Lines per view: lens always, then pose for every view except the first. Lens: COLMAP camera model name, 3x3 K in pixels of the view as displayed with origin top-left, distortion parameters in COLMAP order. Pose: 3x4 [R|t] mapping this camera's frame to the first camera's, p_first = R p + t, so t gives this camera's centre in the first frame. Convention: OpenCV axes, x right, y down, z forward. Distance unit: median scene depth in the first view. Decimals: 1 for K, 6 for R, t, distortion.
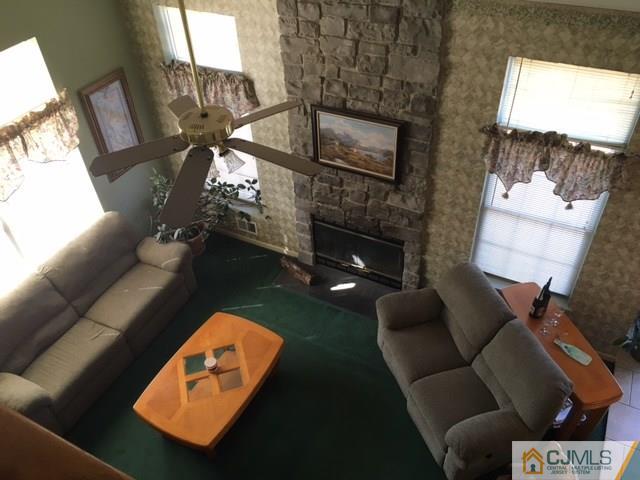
lens RADIAL K [[543.3, 0, 320.0], [0, 543.3, 240.0], [0, 0, 1]] dist [0.090708, -0.119349]
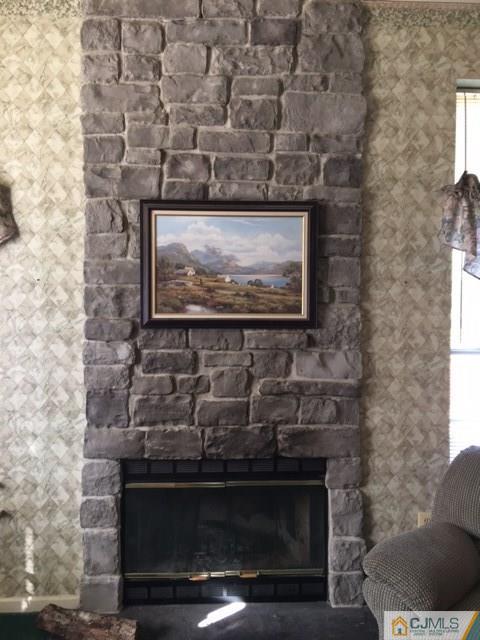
lens RADIAL K [[543.3, 0, 240.0], [0, 543.3, 320.0], [0, 0, 1]] dist [0.090708, -0.119349]
pose [[0.864388, 0.027574, 0.502069, -0.210079], [0.298555, 0.775290, -0.556588, 0.187067], [-0.404596, 0.631003, 0.661919, 0.694277]]
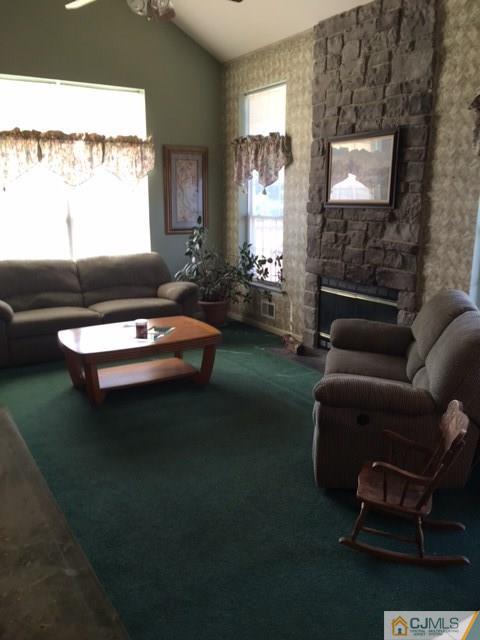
lens RADIAL K [[543.3, 0, 240.0], [0, 543.3, 320.0], [0, 0, 1]] dist [0.090708, -0.119349]
pose [[0.858608, 0.157949, -0.487693, 0.420954], [-0.366767, 0.853939, -0.369148, 0.513091], [0.358153, 0.495823, 0.791129, 0.293539]]
